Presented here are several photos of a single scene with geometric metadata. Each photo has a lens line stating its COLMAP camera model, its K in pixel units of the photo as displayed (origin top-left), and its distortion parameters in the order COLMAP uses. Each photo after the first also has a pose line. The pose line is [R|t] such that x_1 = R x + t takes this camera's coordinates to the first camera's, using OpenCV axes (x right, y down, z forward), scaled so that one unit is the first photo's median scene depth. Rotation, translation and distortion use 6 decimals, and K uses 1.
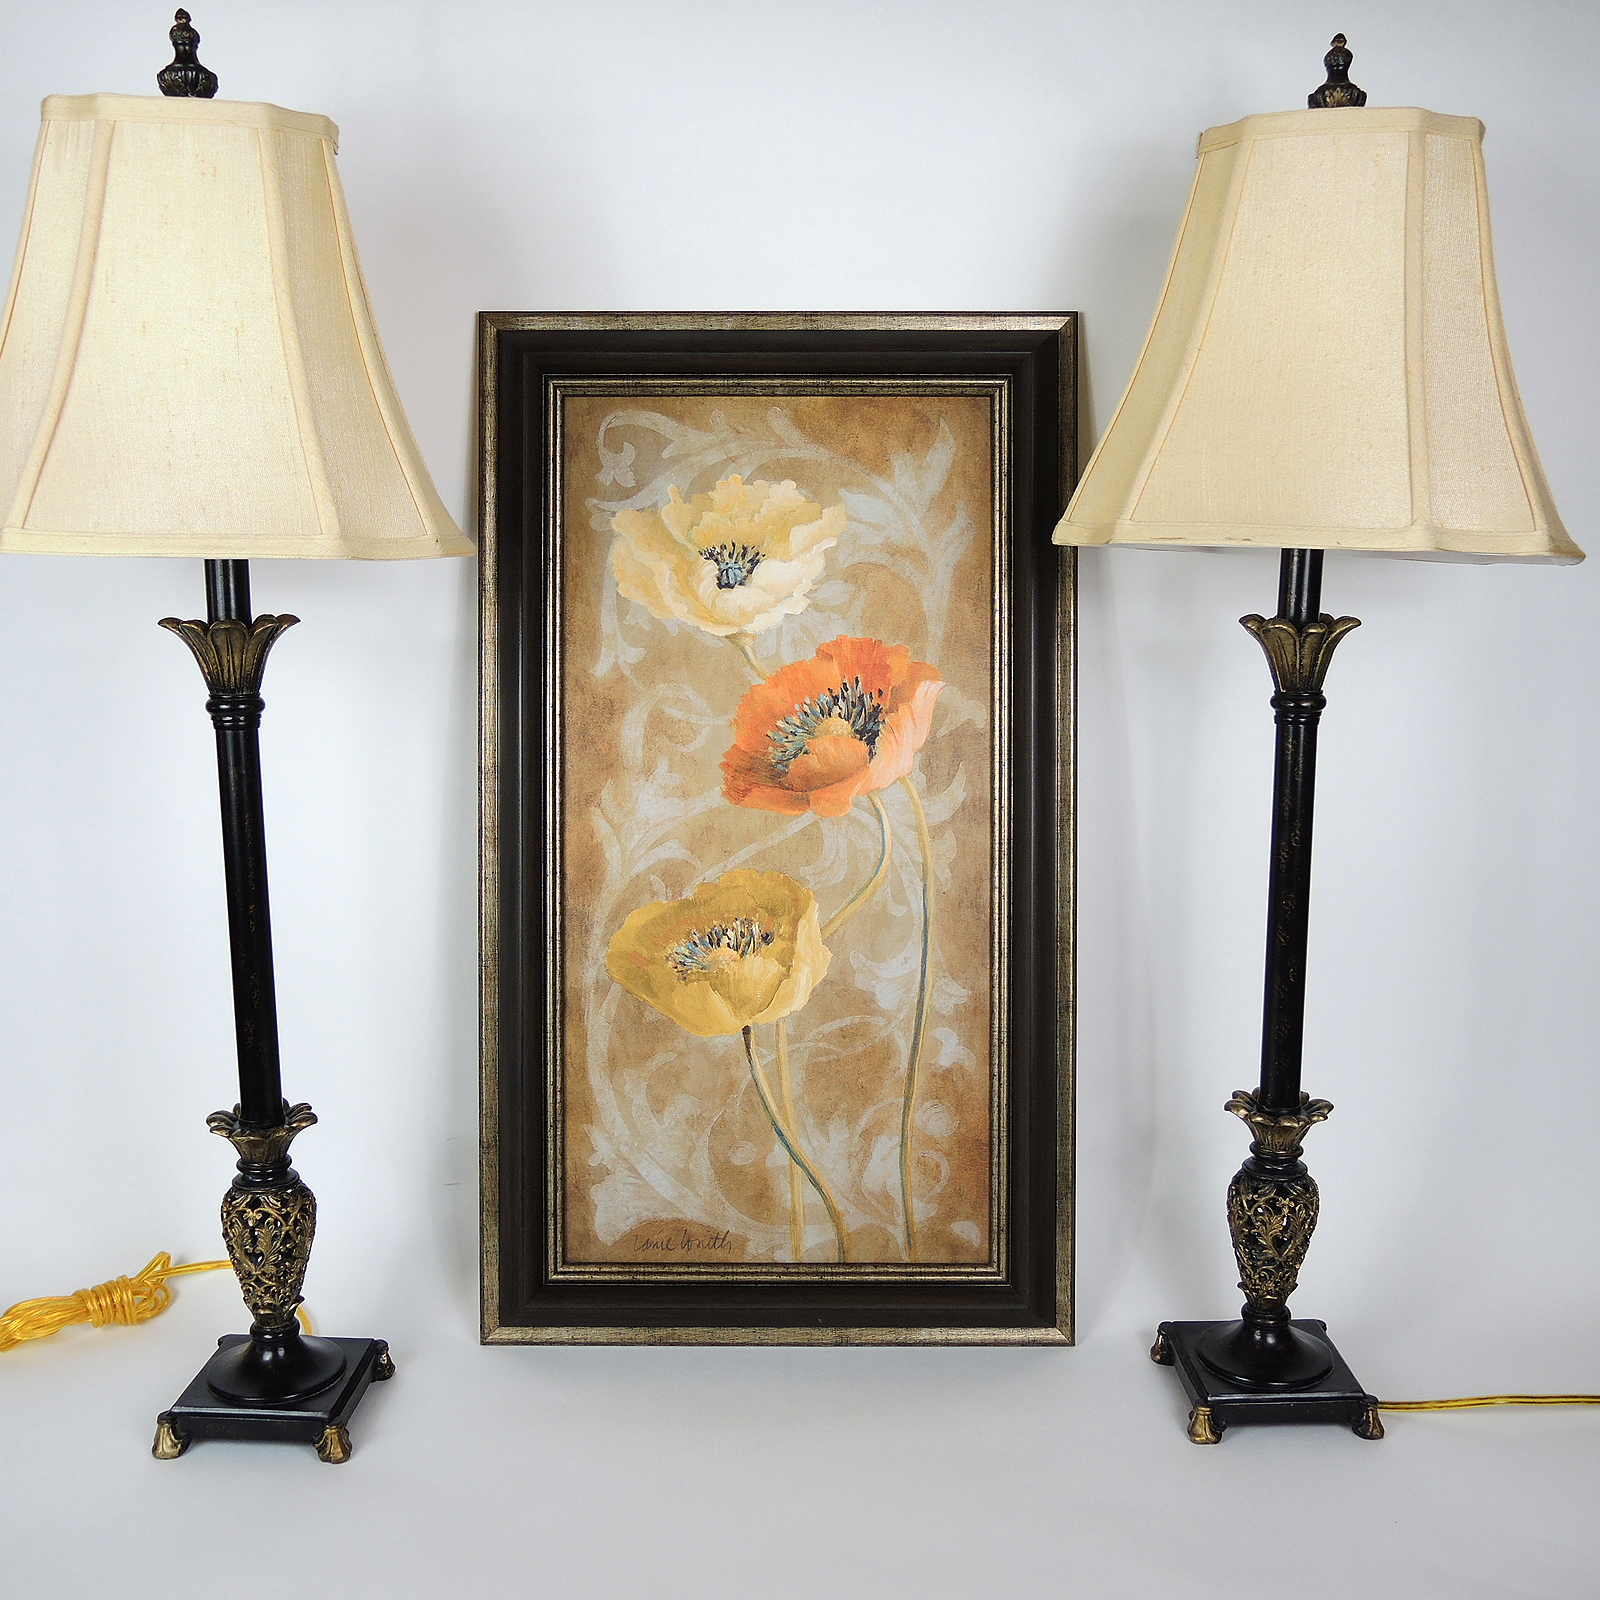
lens RADIAL K [[2066.9, 0, 801.9], [0, 2066.9, 810.7], [0, 0, 1]] dist [-0.025356, 0.000000]
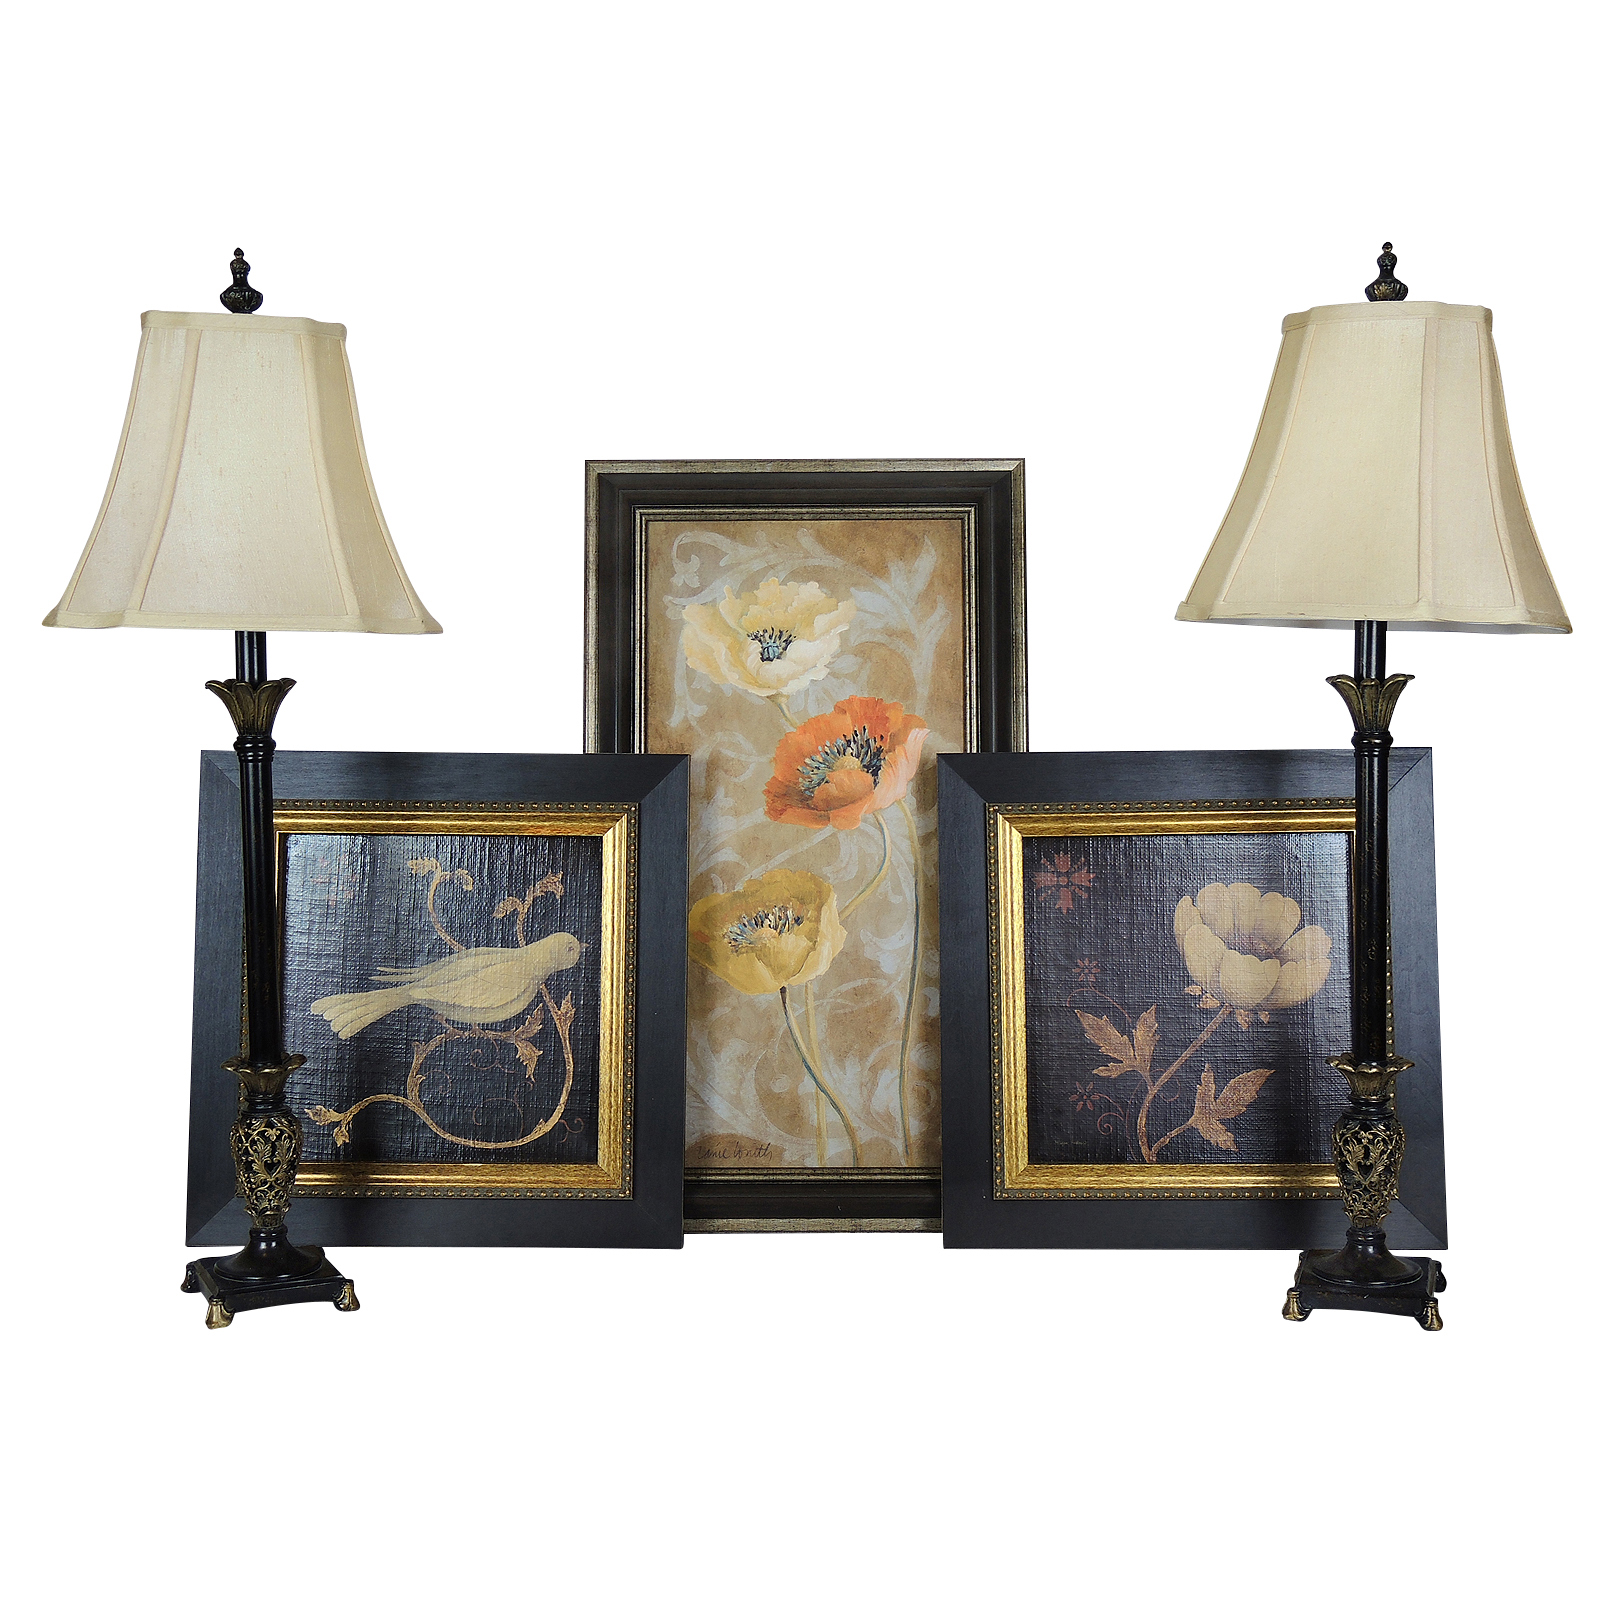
lens RADIAL K [[2072.7, 0, 790.5], [0, 2072.7, 801.8], [0, 0, 1]] dist [0.047520, 0.000000]
pose [[0.999936, -0.004060, -0.010559, -0.007486], [0.003170, 0.996547, -0.082976, 0.096478], [0.010859, 0.082937, 0.996496, -0.342970]]
